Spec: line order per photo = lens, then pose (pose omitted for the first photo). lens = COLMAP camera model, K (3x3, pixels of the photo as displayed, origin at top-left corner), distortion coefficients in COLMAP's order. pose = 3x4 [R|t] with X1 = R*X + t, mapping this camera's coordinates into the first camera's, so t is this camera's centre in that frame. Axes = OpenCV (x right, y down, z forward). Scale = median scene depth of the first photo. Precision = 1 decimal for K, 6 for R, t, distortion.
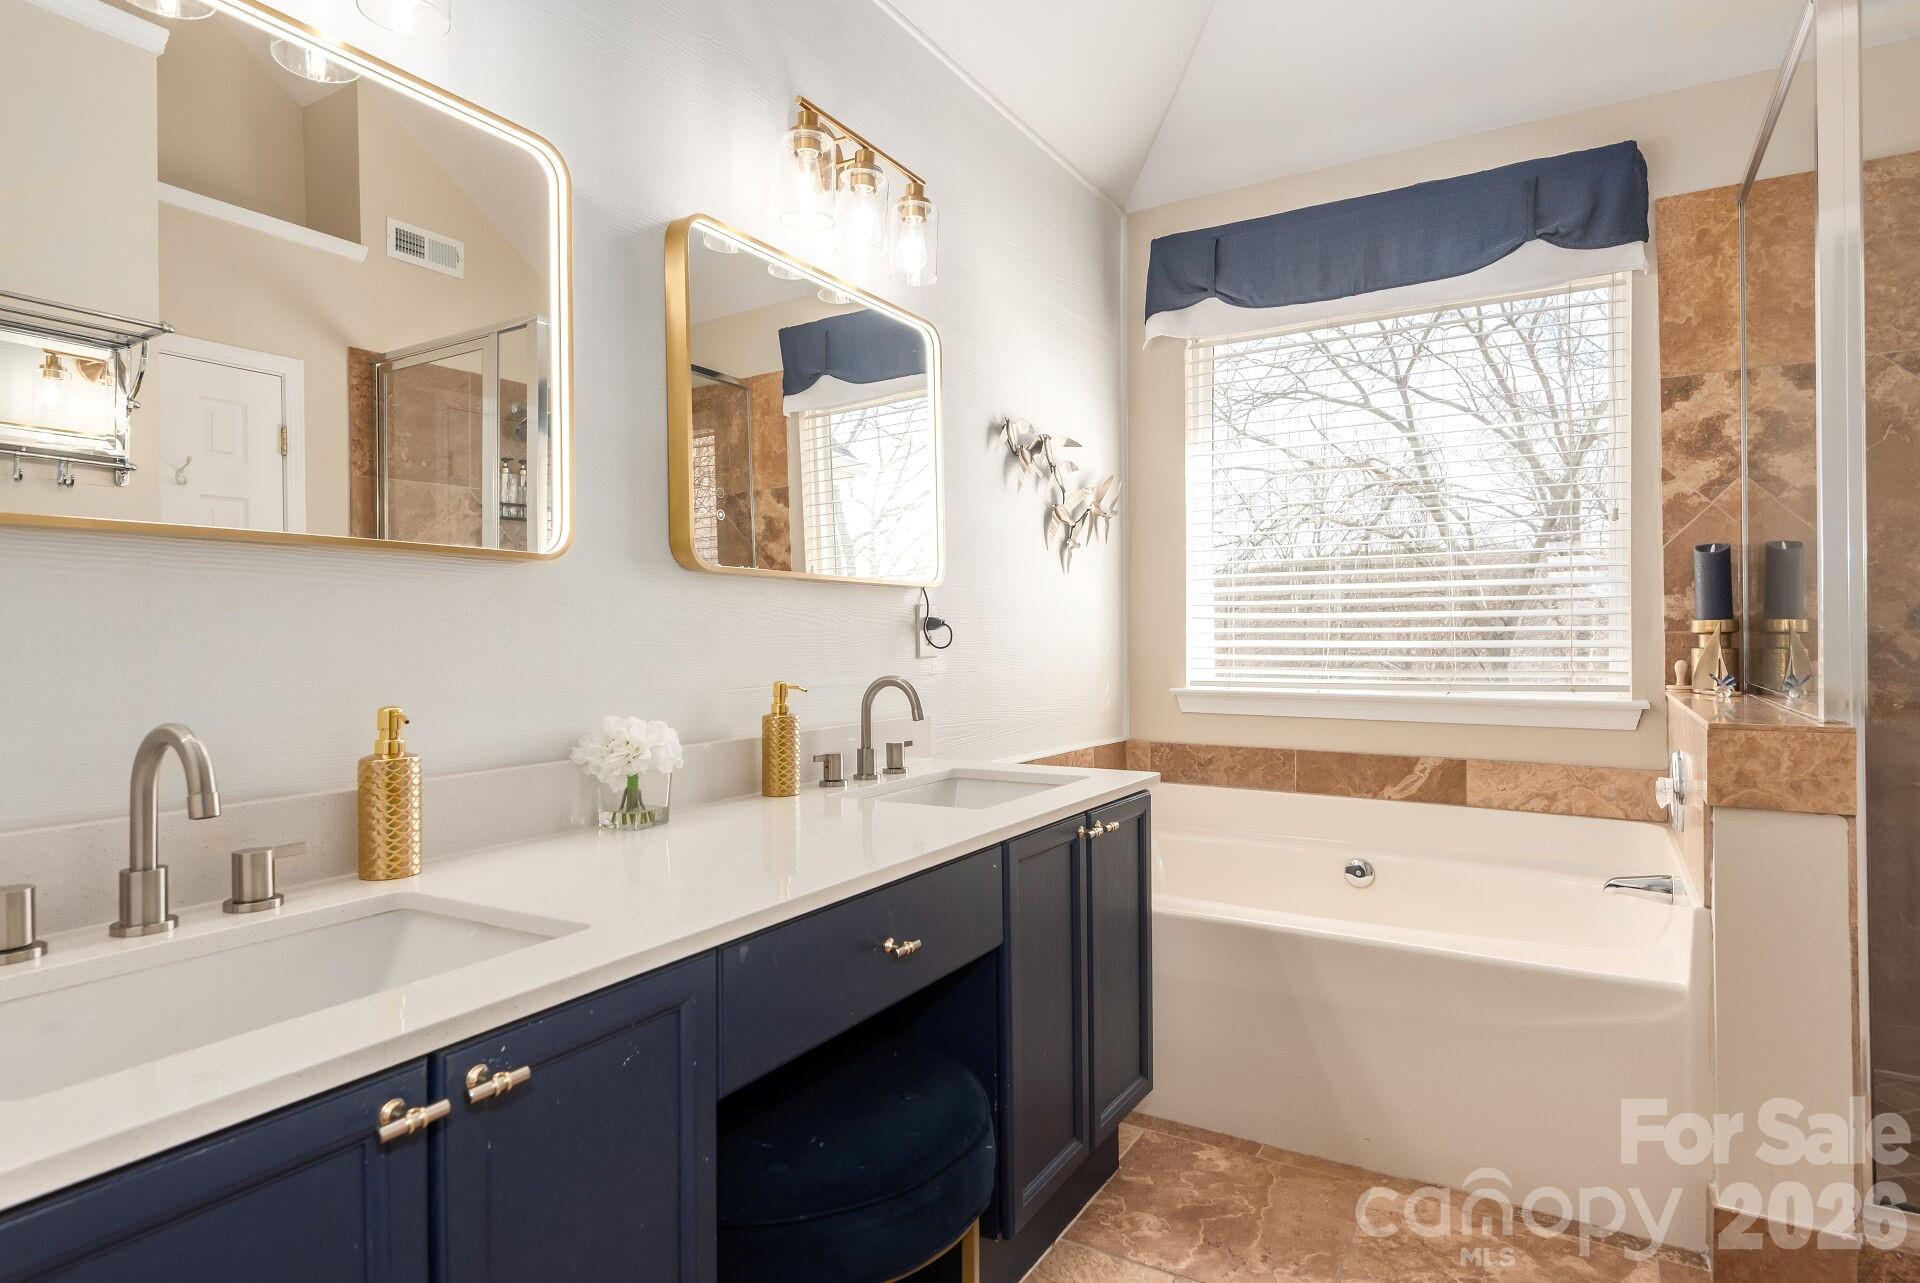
lens RADIAL K [[1035.4, 0, 958.2], [0, 1035.4, 631.8], [0, 0, 1]] dist [0.039179, -0.032776]
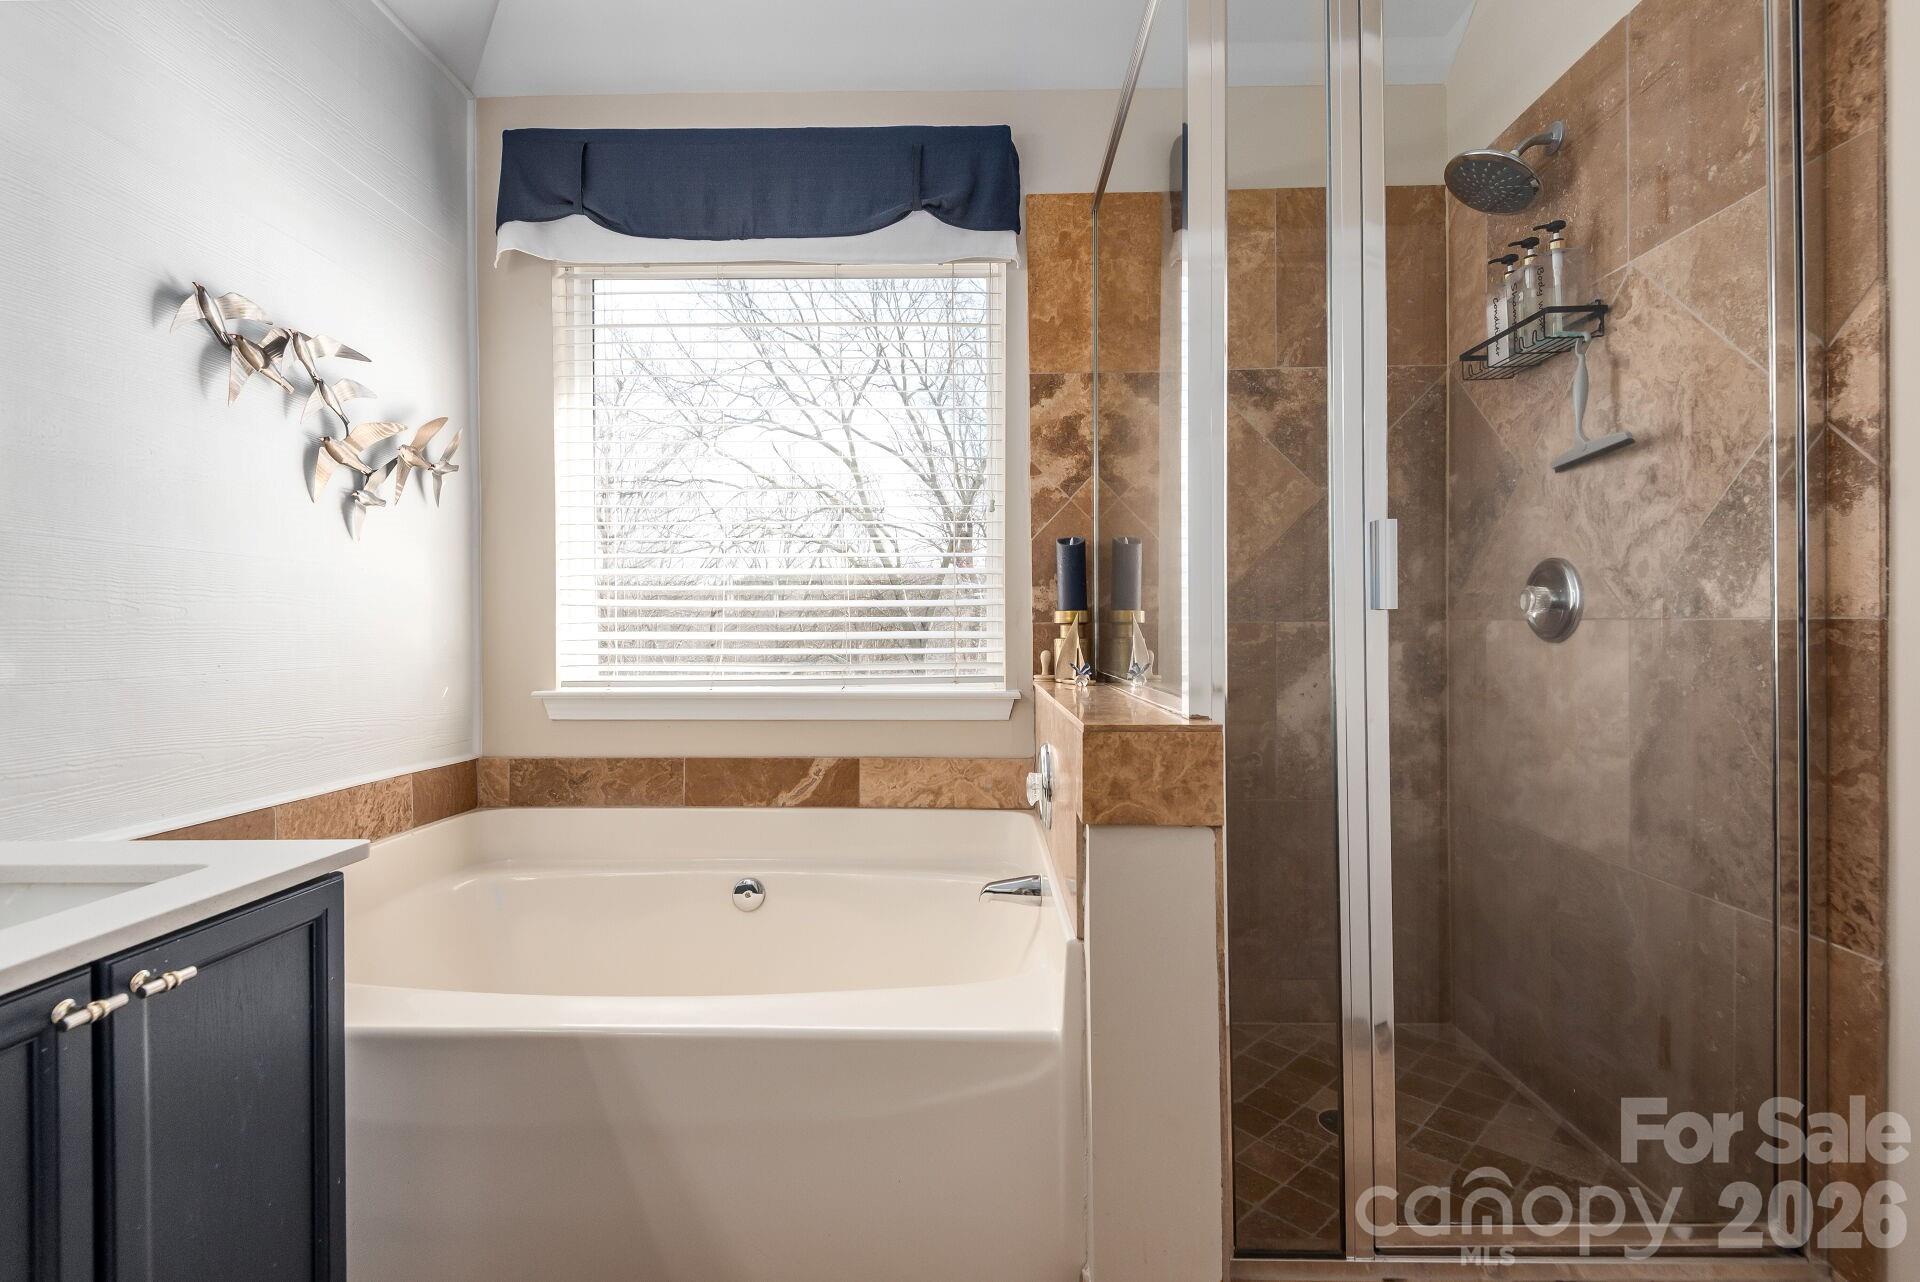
lens RADIAL K [[880.5, 0, 960.3], [0, 880.5, 637.1], [0, 0, 1]] dist [-0.002947, -0.000387]
pose [[0.867032, -0.001303, 0.498250, 0.185531], [-0.001863, 0.999981, 0.005858, 0.009094], [-0.498248, -0.006007, 0.867013, 0.290029]]
